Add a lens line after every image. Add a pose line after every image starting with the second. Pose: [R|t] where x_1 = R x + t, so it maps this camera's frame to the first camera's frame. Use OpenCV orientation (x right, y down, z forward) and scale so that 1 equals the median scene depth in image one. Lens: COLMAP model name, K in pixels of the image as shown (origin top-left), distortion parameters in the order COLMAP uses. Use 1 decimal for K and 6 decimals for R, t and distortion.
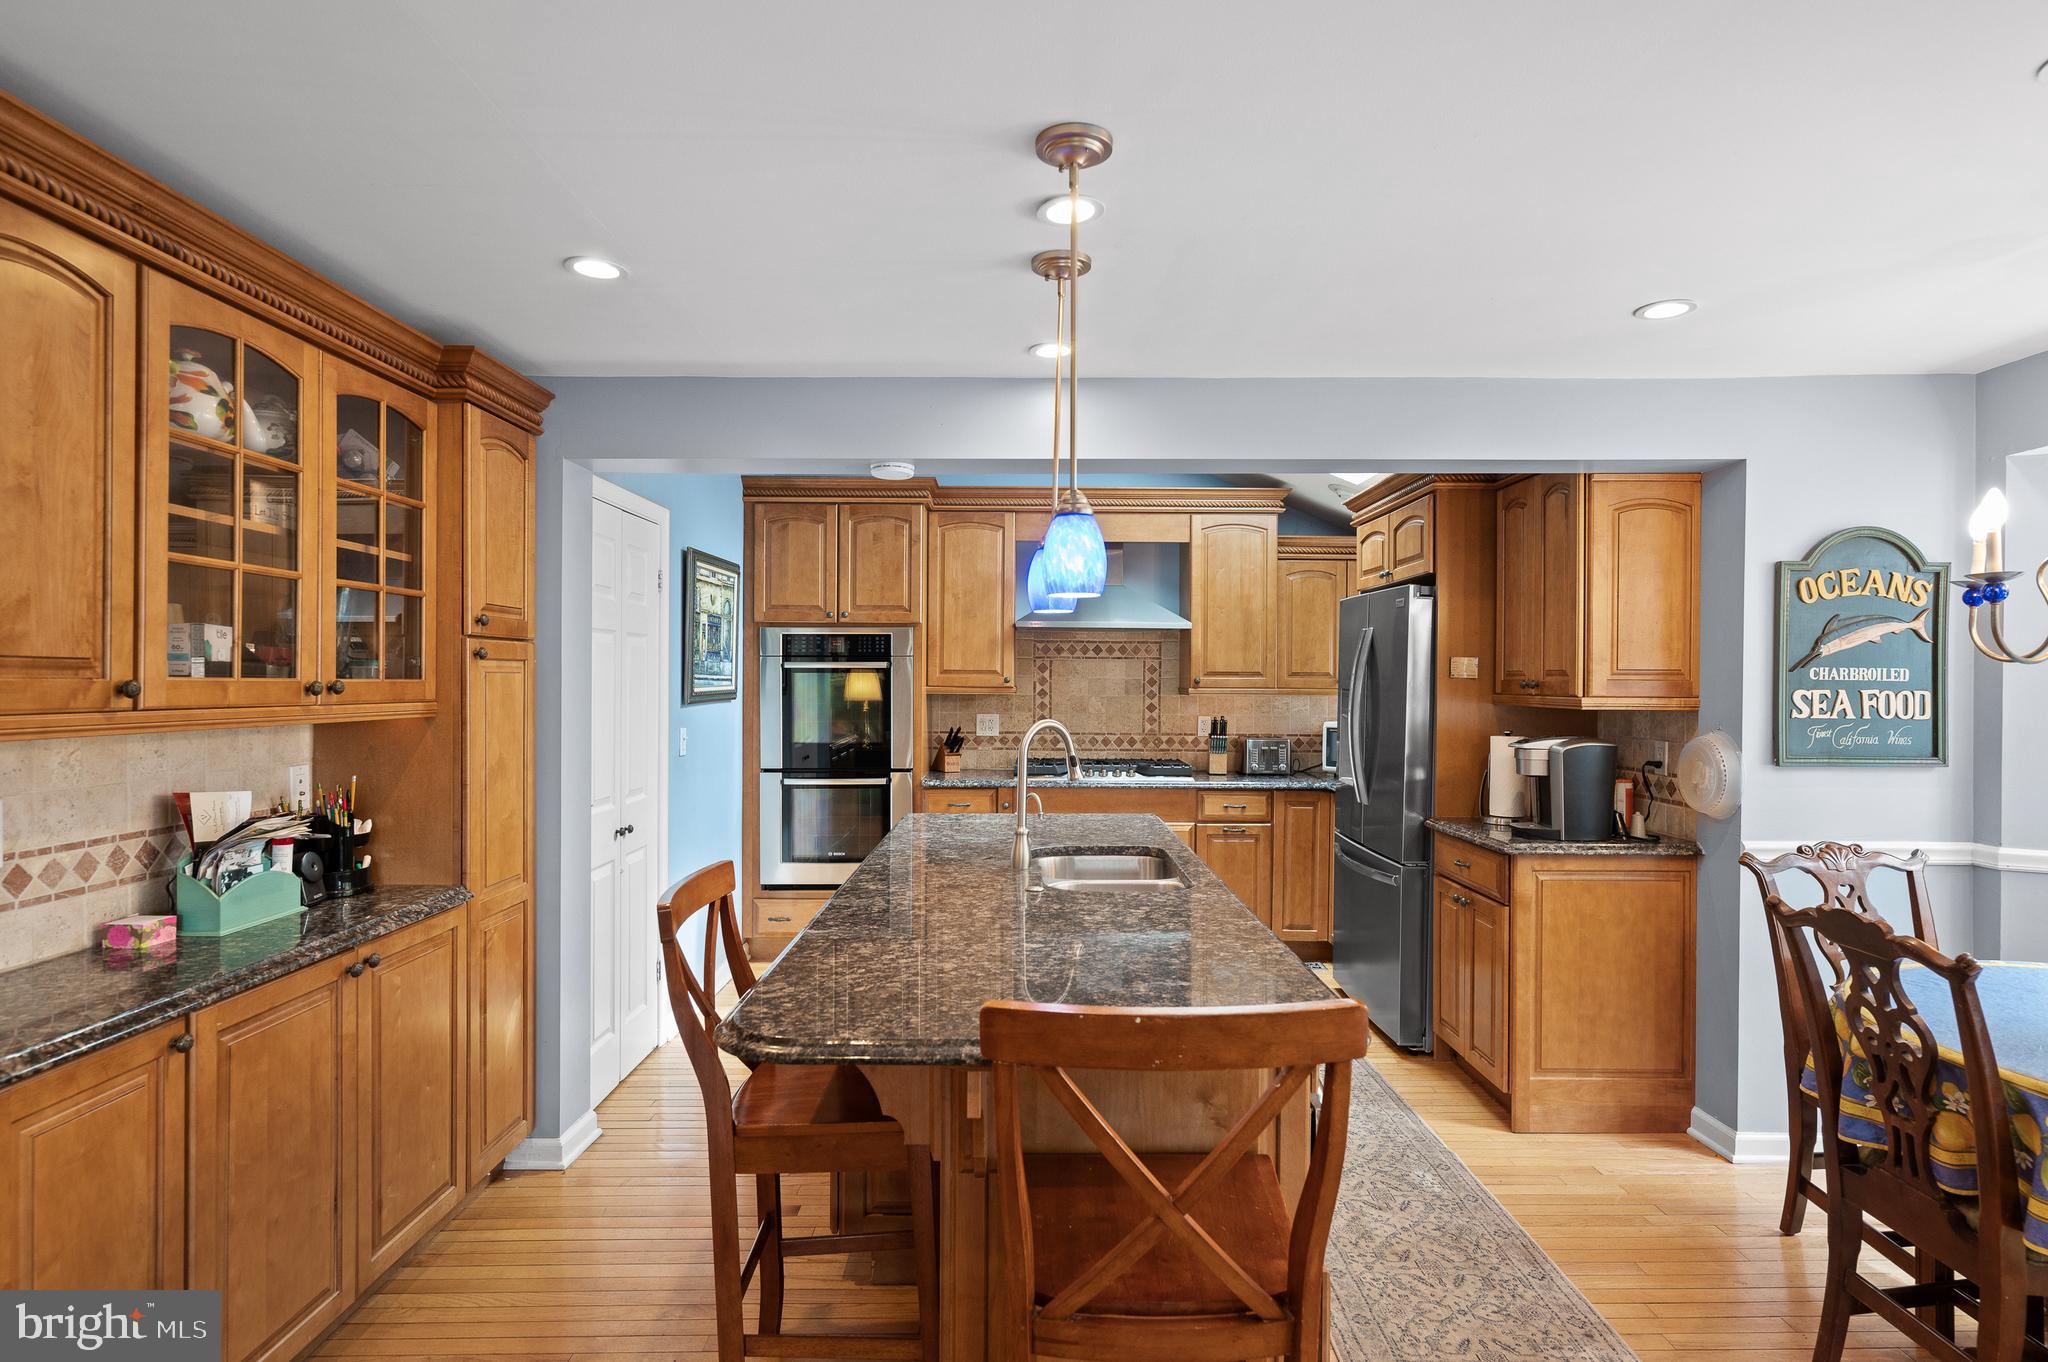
lens RADIAL K [[1081.0, 0, 1023.0], [0, 1081.0, 683.8], [0, 0, 1]] dist [-0.000780, 0.000008]
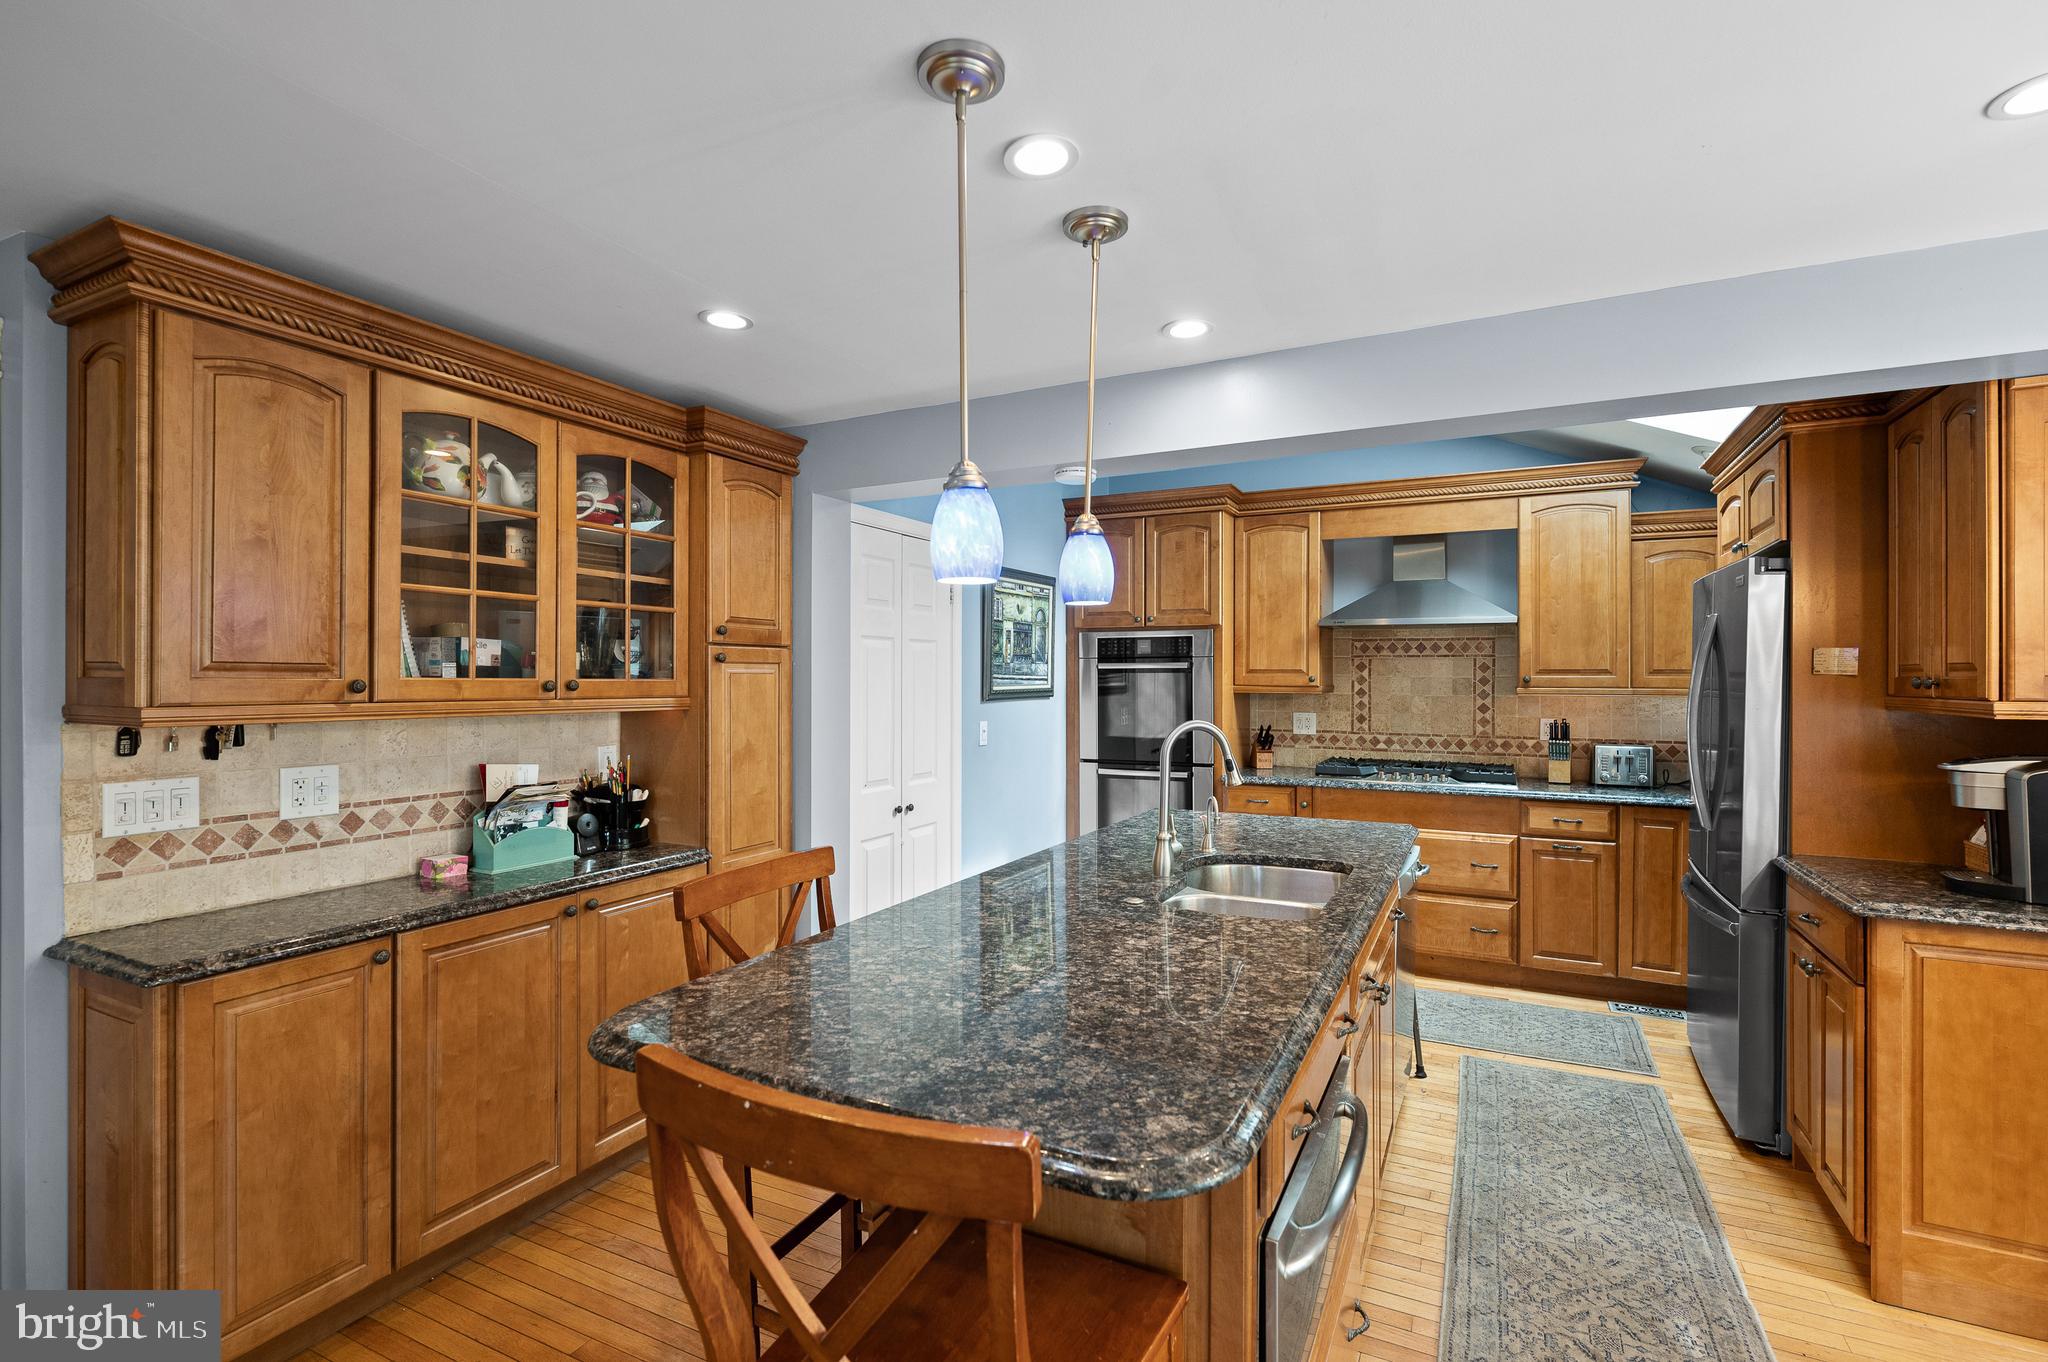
lens RADIAL K [[926.0, 0, 1044.3], [0, 926.0, 676.8], [0, 0, 1]] dist [-0.001673, 0.000417]
pose [[0.892678, -0.003463, -0.450682, 0.238692], [0.000211, 0.999974, -0.007266, 0.000798], [0.450695, 0.006391, 0.892655, 0.192143]]
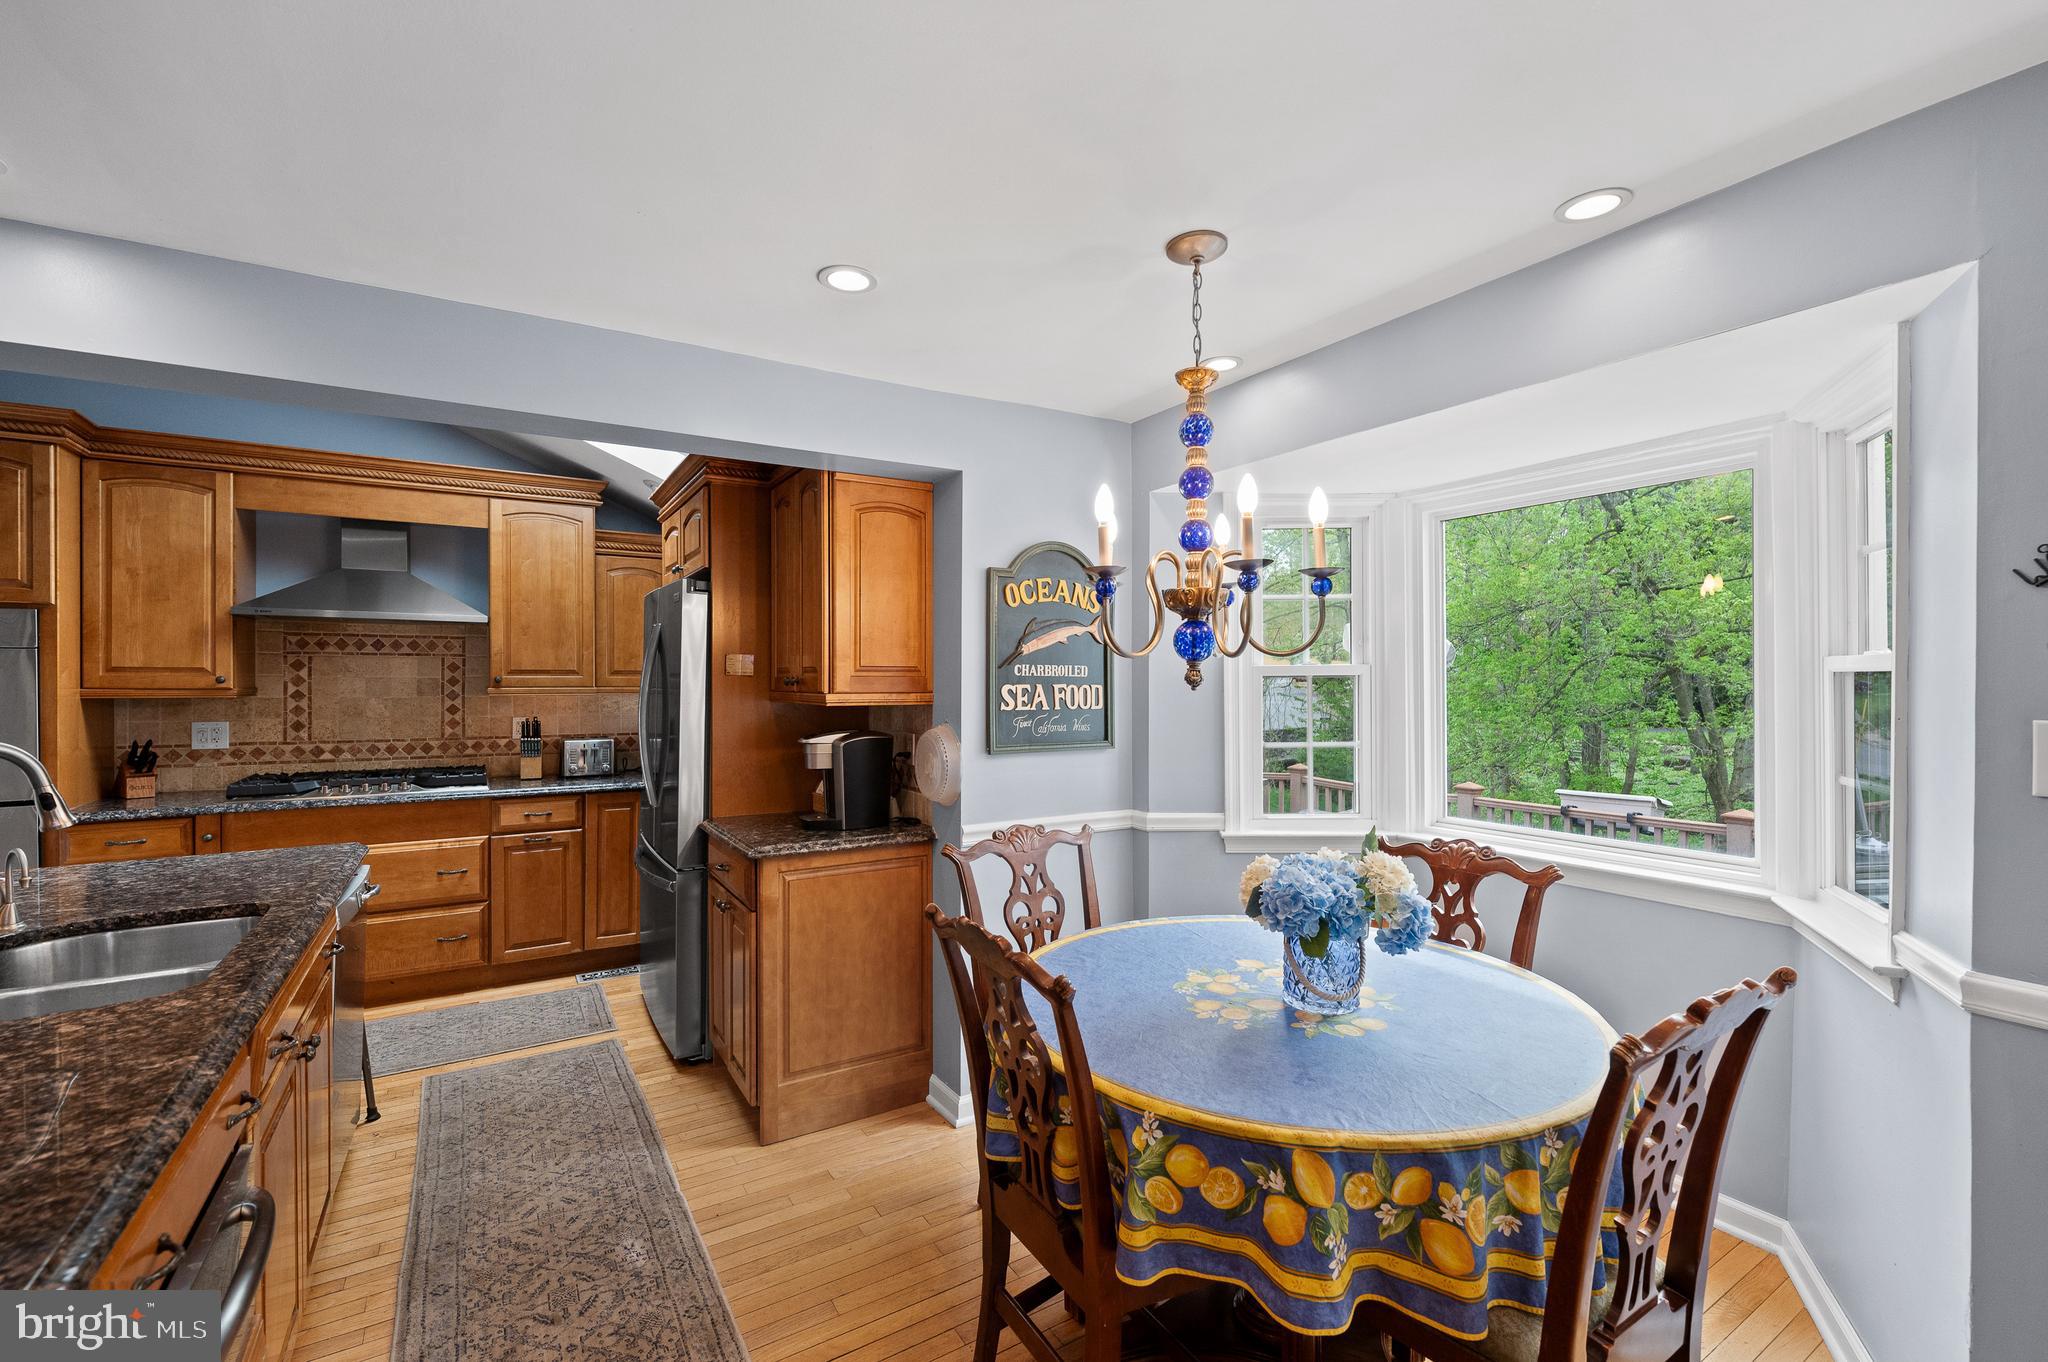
lens RADIAL K [[874.0, 0, 1024.0], [0, 874.0, 681.0], [0, 0, 1]] dist [-0.000322, 0.000280]
pose [[0.855545, -0.005627, 0.517697, 0.253618], [0.006296, 0.999980, 0.000465, 0.001373], [-0.517690, 0.002861, 0.855564, 0.210866]]
